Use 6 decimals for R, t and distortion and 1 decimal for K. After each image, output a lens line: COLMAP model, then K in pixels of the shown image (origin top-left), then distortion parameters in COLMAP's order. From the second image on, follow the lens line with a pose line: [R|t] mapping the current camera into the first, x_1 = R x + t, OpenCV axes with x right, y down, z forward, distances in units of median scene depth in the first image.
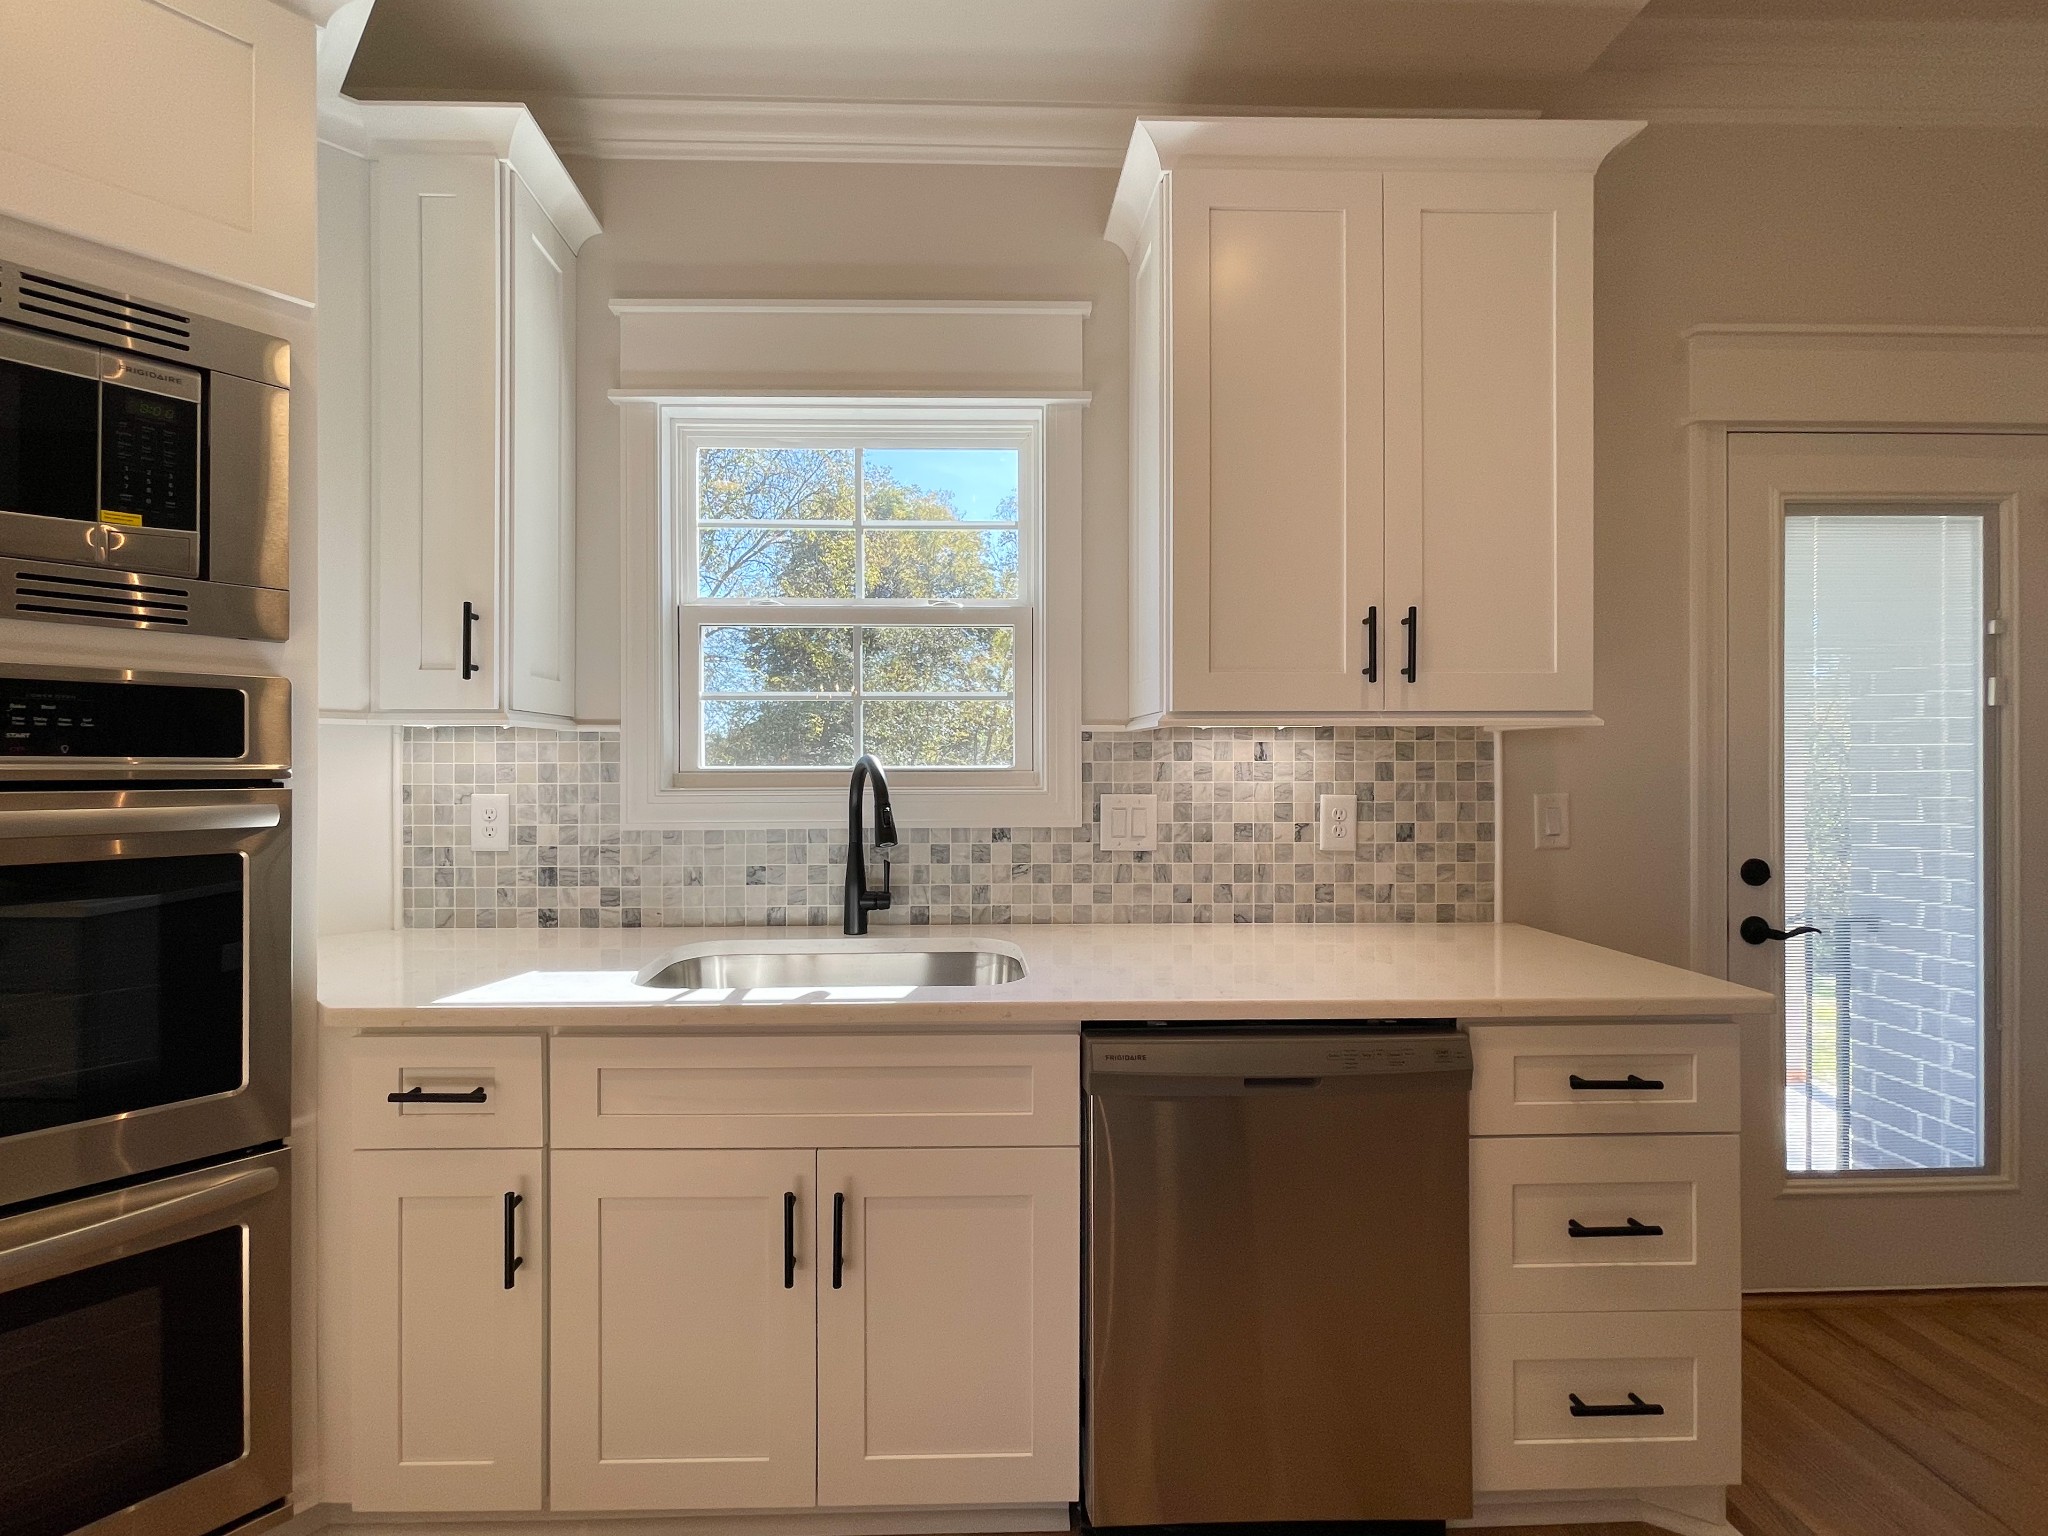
lens RADIAL K [[869.5, 0, 954.3], [0, 869.5, 759.3], [0, 0, 1]] dist [0.011397, -0.000620]
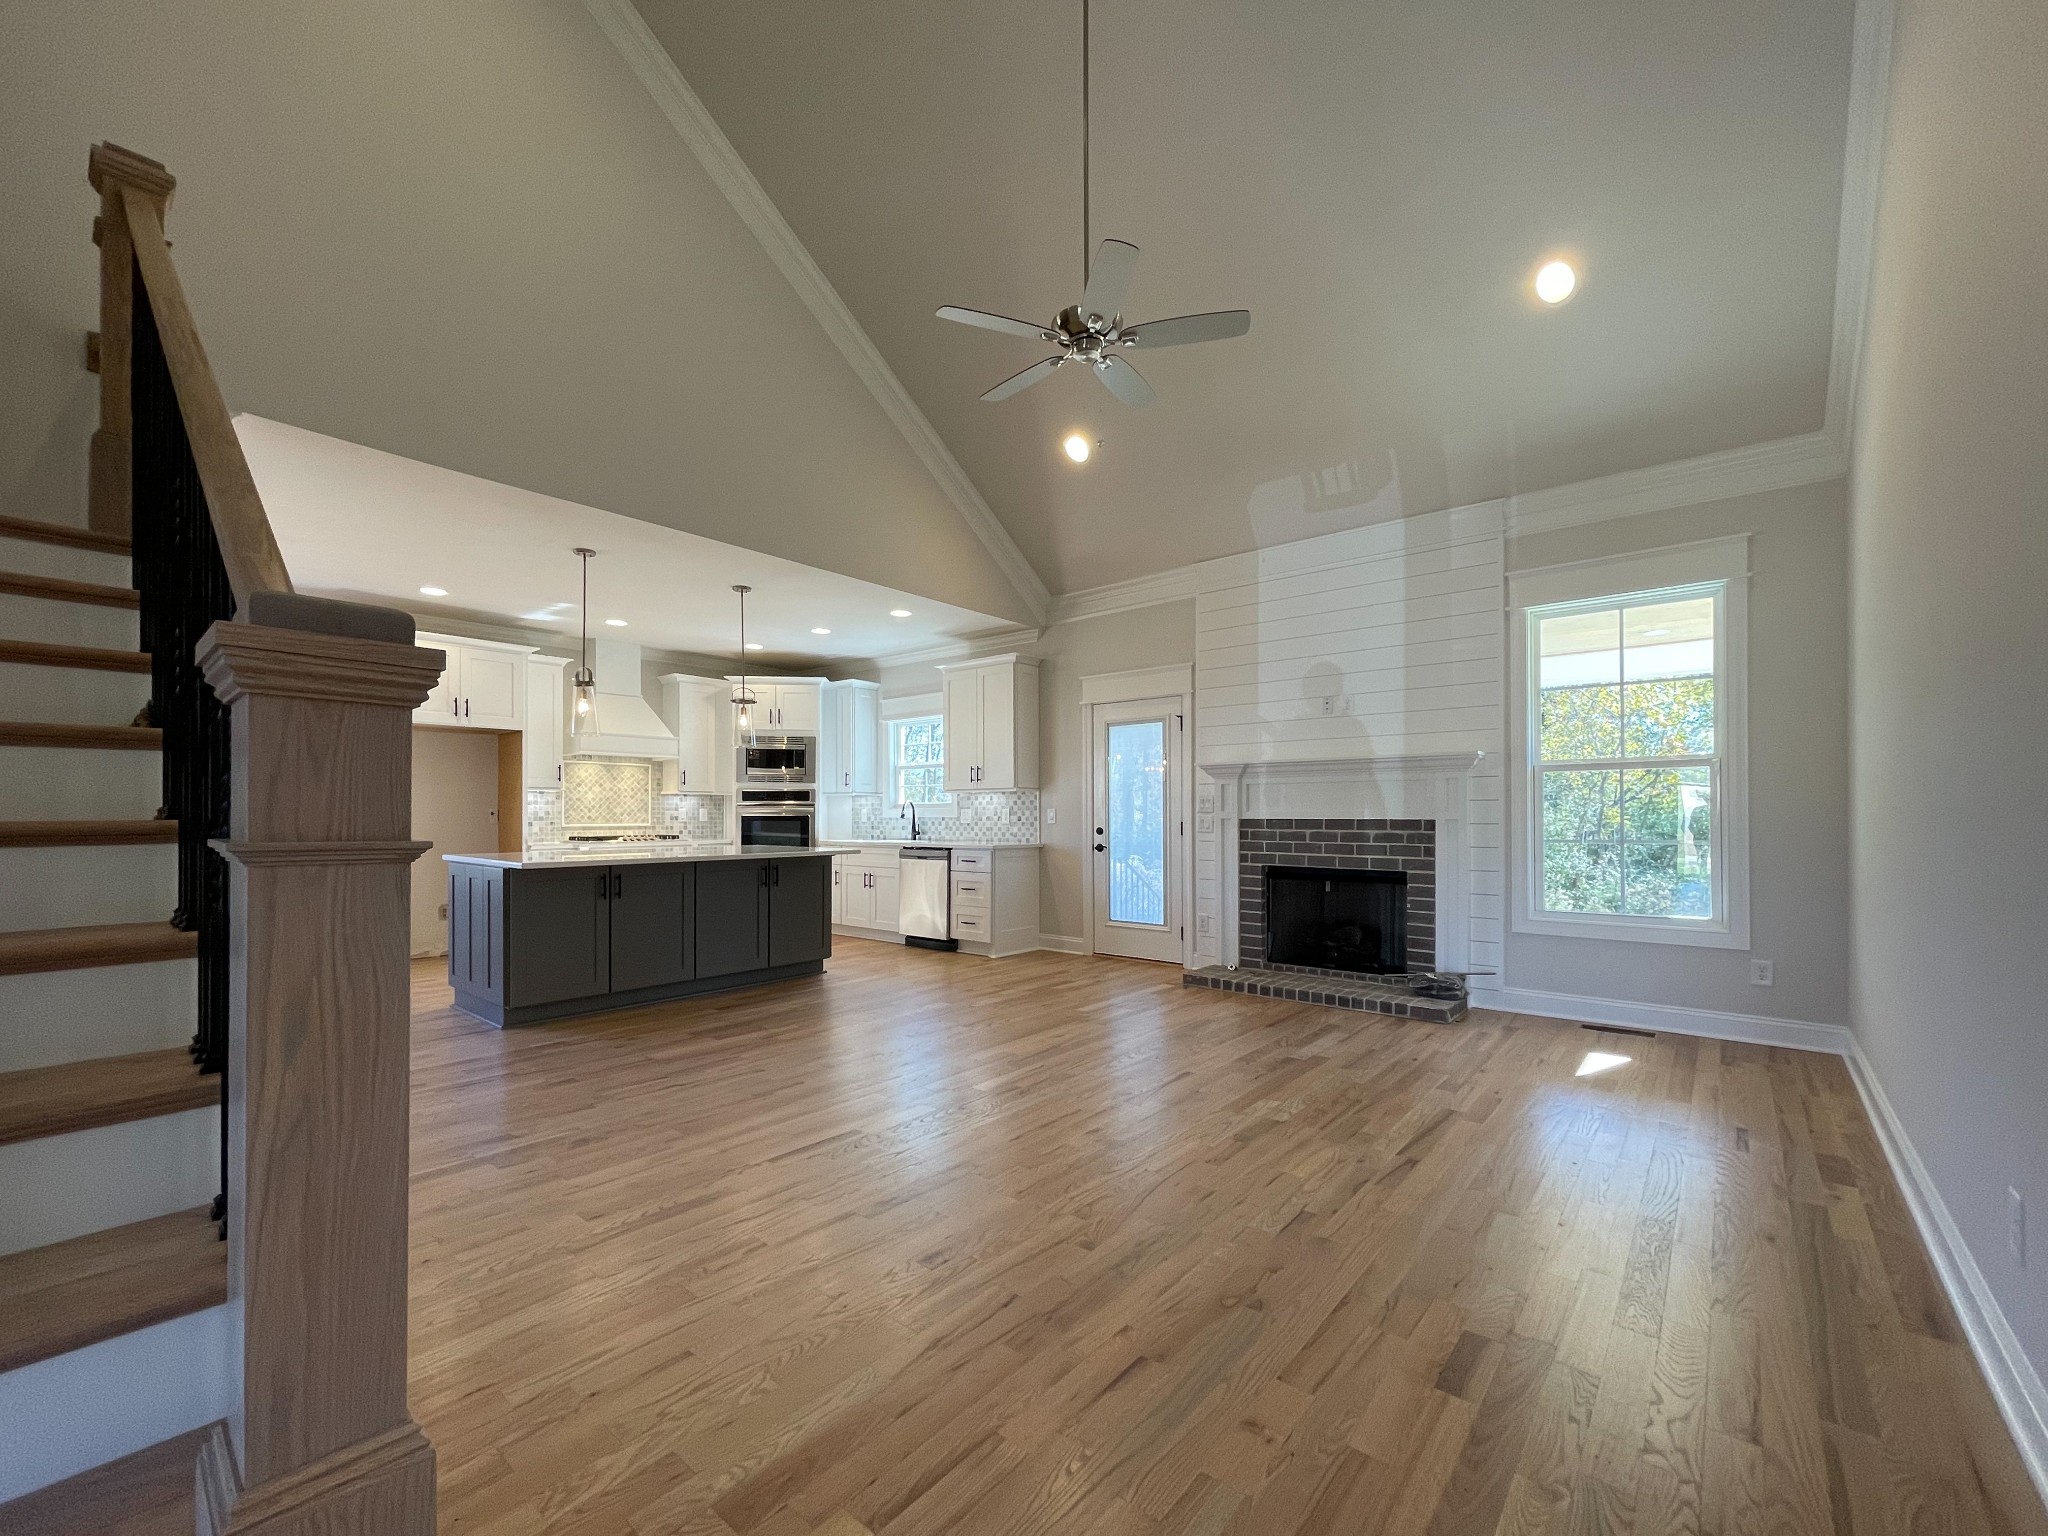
lens RADIAL K [[819.7, 0, 973.3], [0, 819.7, 809.0], [0, 0, 1]] dist [-0.011425, -0.000024]
pose [[0.729018, -0.002885, -0.684489, 2.809996], [0.000564, 0.999993, -0.003614, 0.053558], [0.684494, 0.002249, 0.729015, -1.731920]]
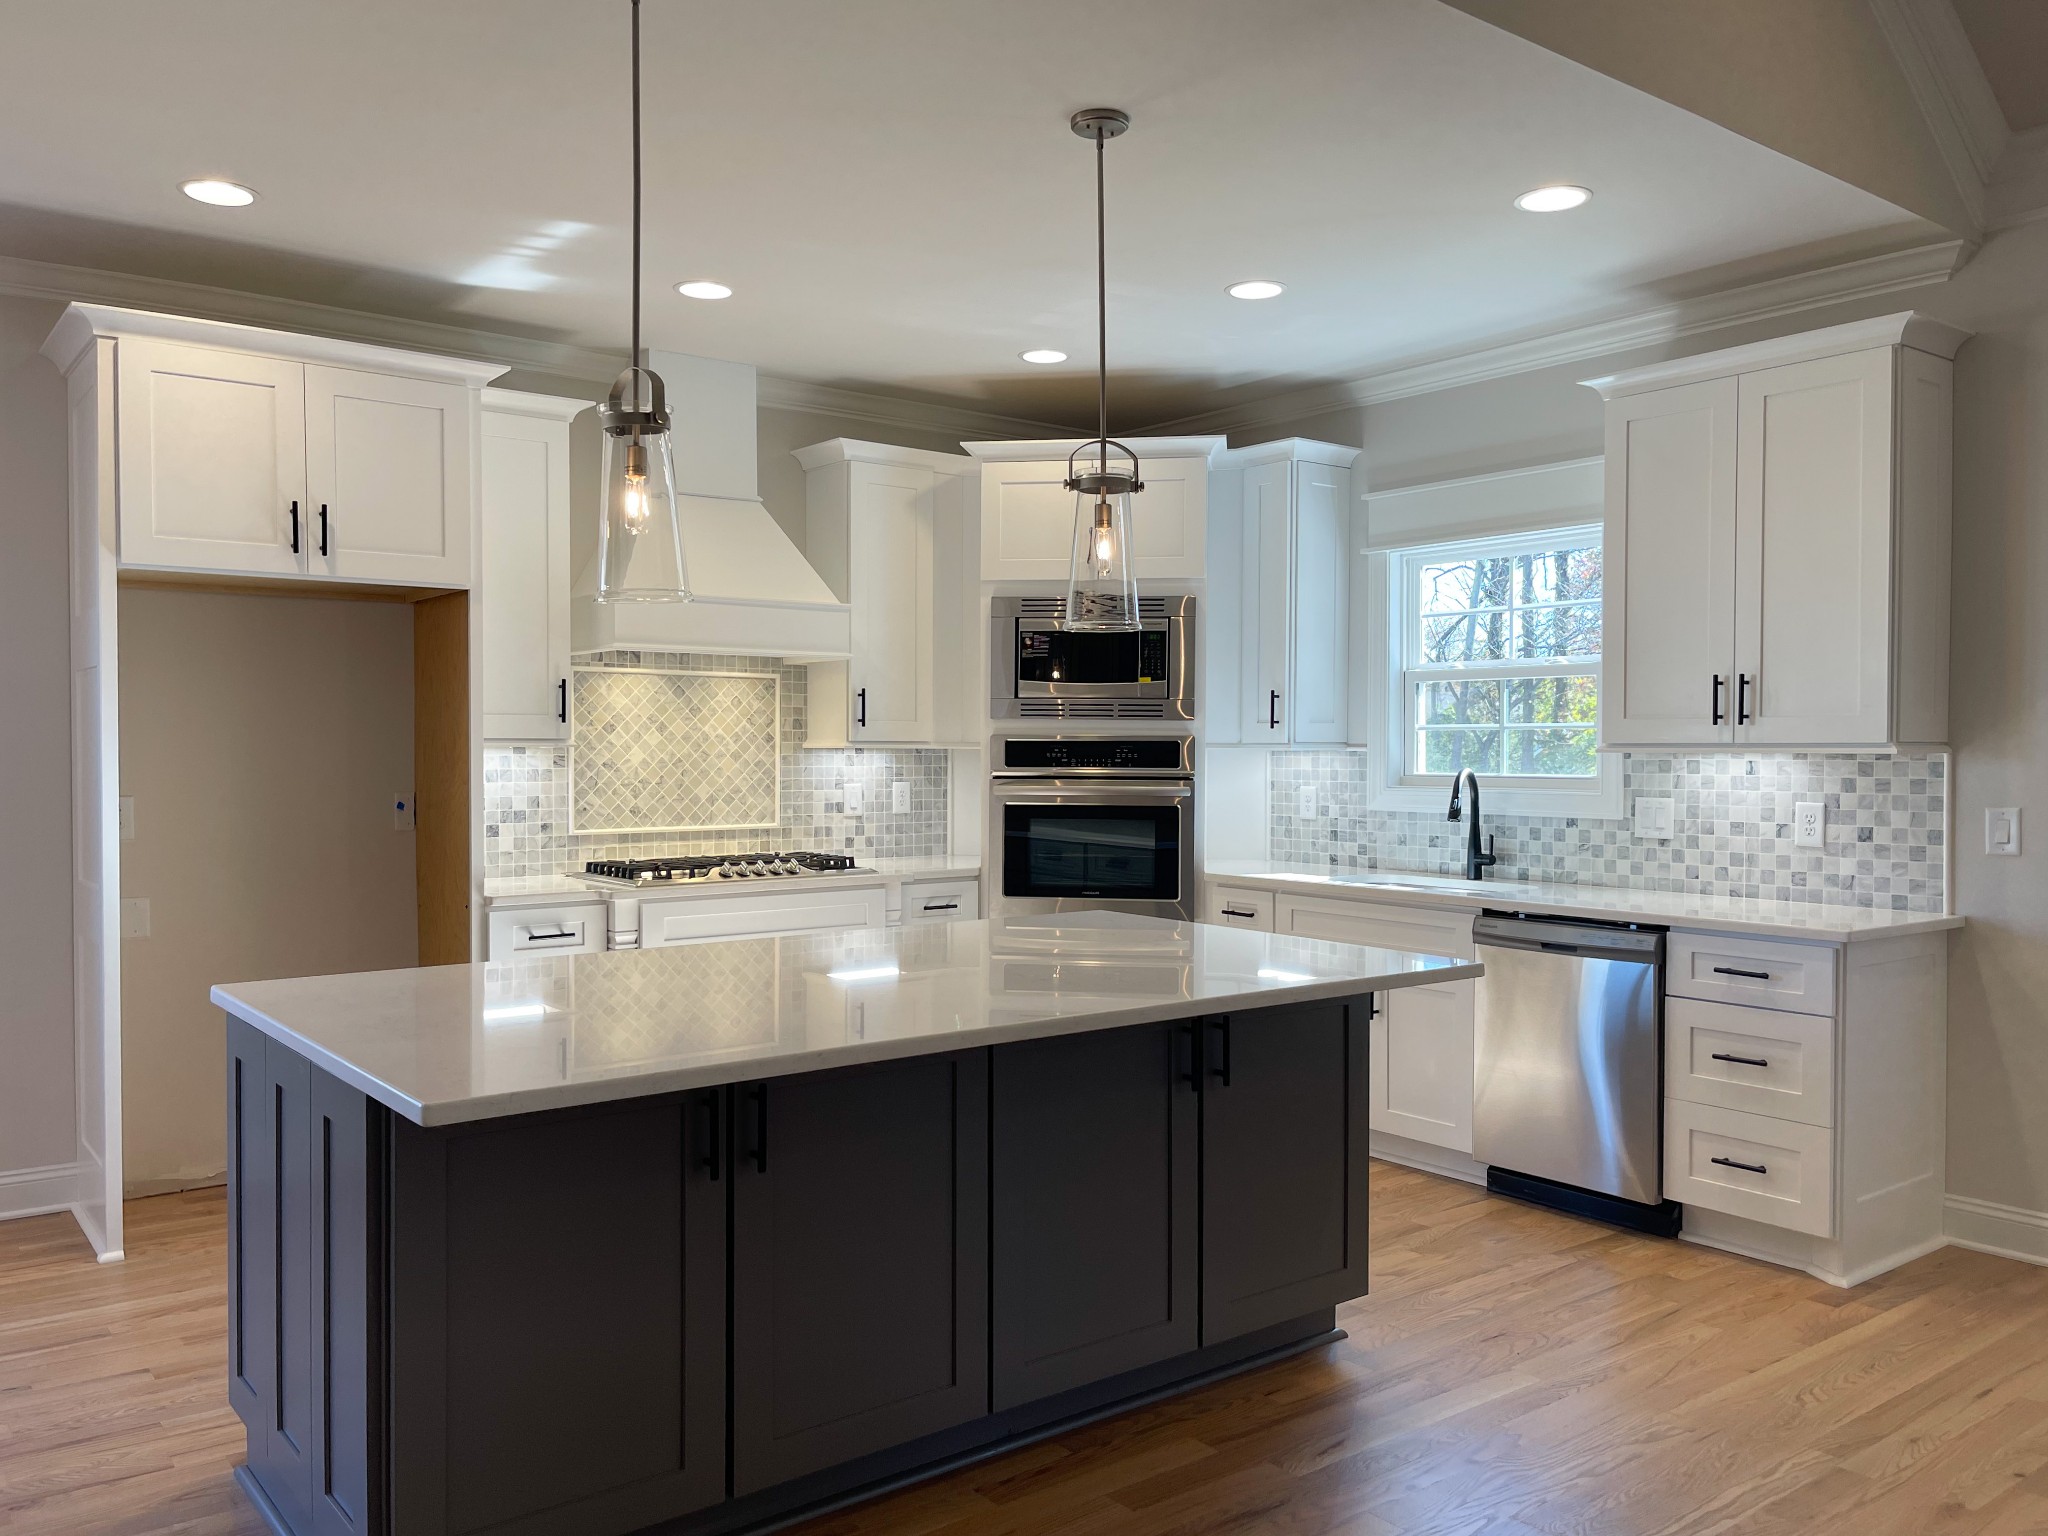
lens RADIAL K [[1551.8, 0, 1001.8], [0, 1551.8, 773.6], [0, 0, 1]] dist [0.086452, -0.061092]
pose [[0.582091, 0.015897, -0.812969, 1.630711], [-0.000717, 0.999819, 0.019037, -0.044652], [0.813124, -0.010498, 0.581996, -1.302997]]
